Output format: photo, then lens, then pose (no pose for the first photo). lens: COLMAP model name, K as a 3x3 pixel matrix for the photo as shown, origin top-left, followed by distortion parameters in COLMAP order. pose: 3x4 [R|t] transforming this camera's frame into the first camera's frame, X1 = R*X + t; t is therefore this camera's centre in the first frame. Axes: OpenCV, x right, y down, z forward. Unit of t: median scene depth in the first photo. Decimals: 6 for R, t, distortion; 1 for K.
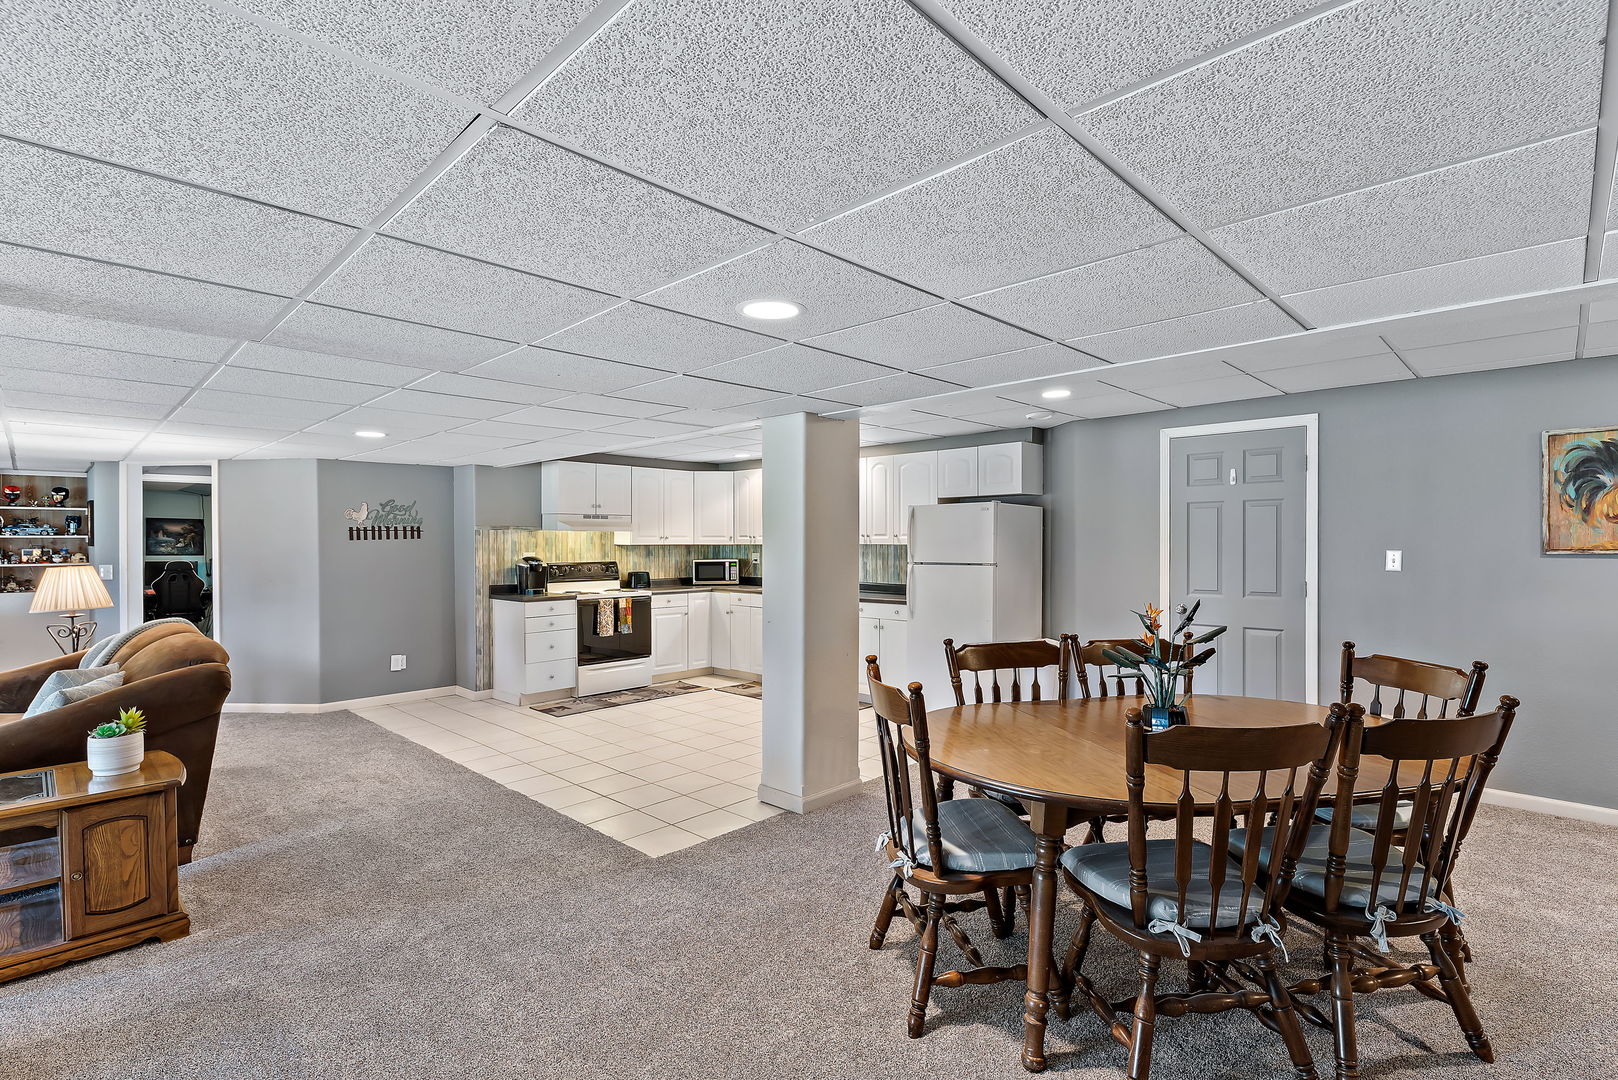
lens RADIAL K [[771.7, 0, 809.0], [0, 771.7, 540.0], [0, 0, 1]] dist [-0.000028, -0.000051]
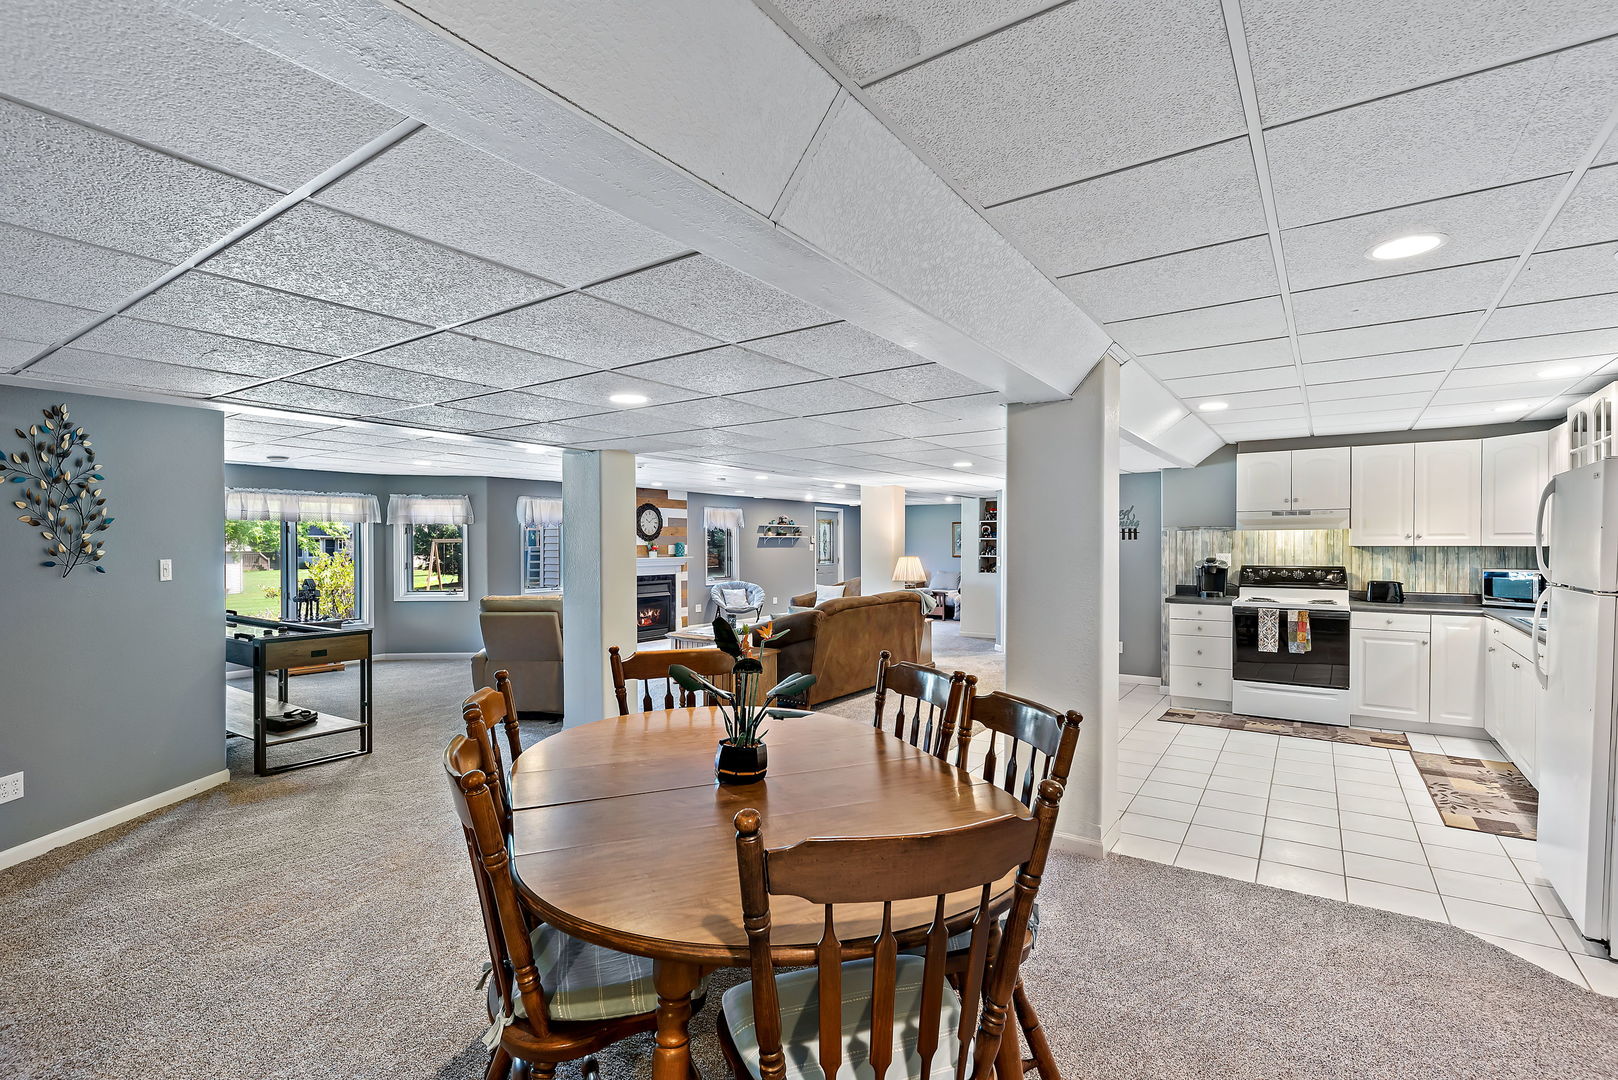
lens RADIAL K [[733.5, 0, 809.0], [0, 733.5, 540.0], [0, 0, 1]] dist [0.002617, 0.000216]
pose [[0.179994, 0.000855, -0.983667, 0.433264], [0.005159, 0.999985, 0.001813, -0.004630], [0.983654, -0.005401, 0.179986, 0.333691]]
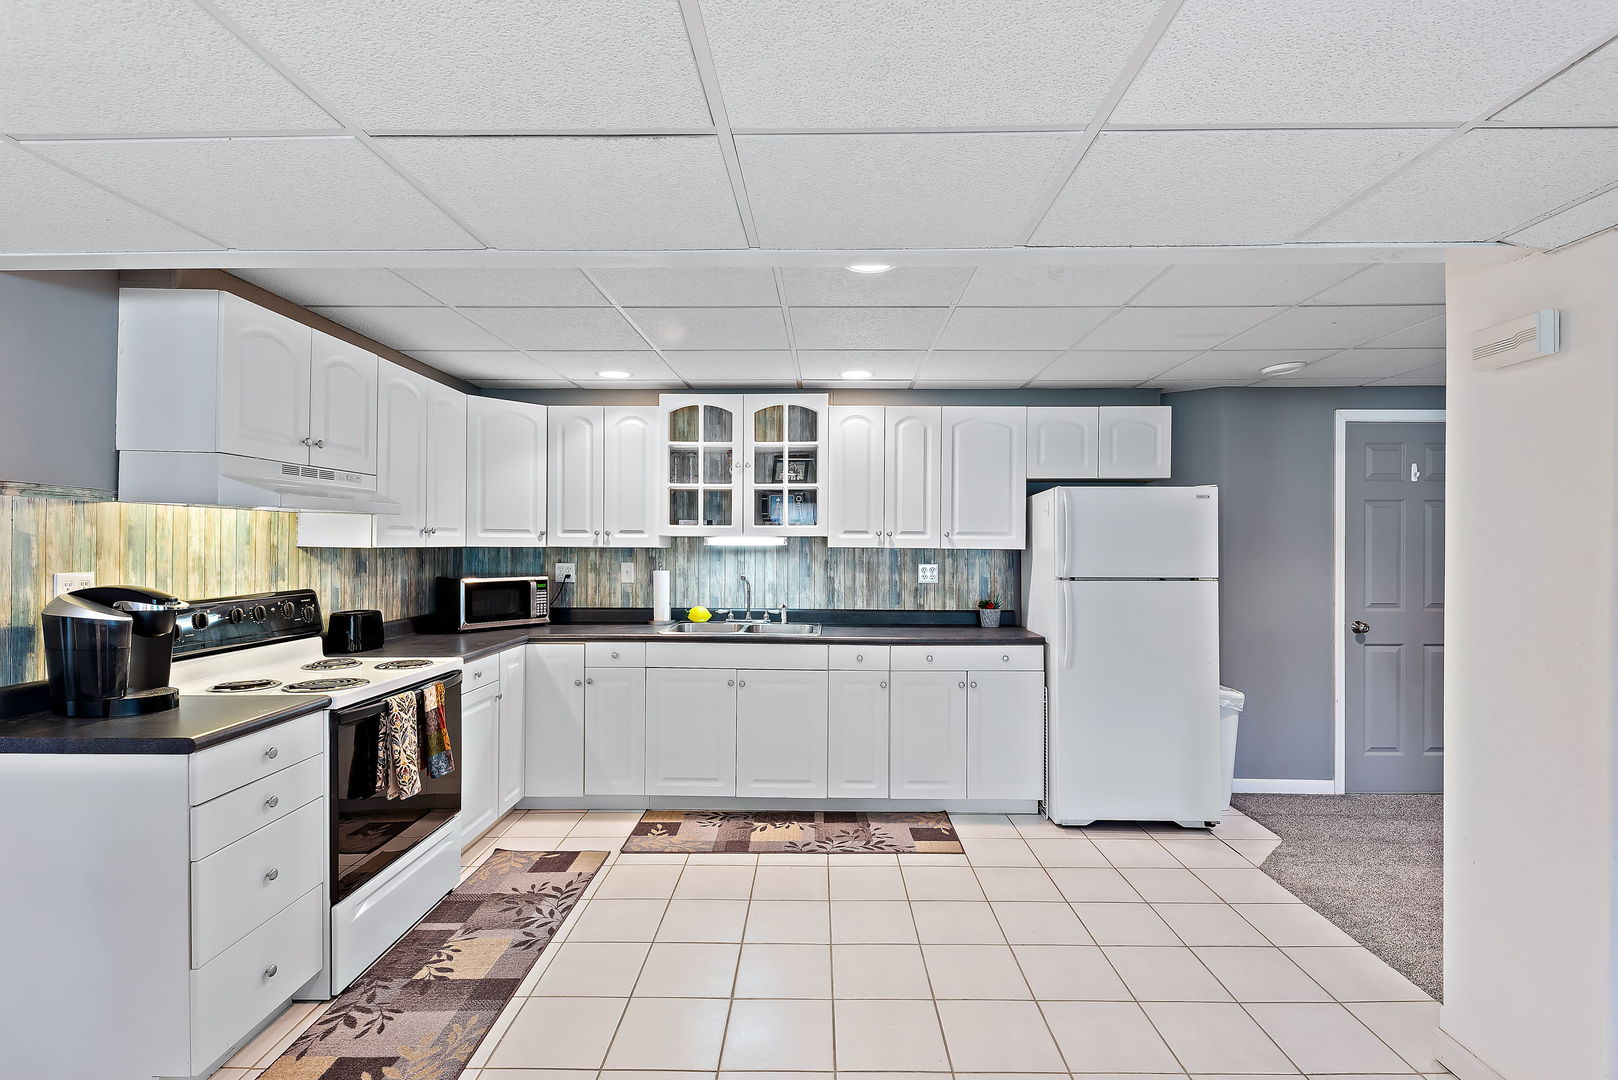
lens RADIAL K [[733.5, 0, 809.0], [0, 733.5, 540.0], [0, 0, 1]] dist [0.002617, 0.000216]
pose [[0.719895, 0.009882, 0.694013, -0.352634], [-0.006279, 0.999950, -0.007725, 0.003933], [-0.694054, 0.001204, 0.719921, 0.586313]]
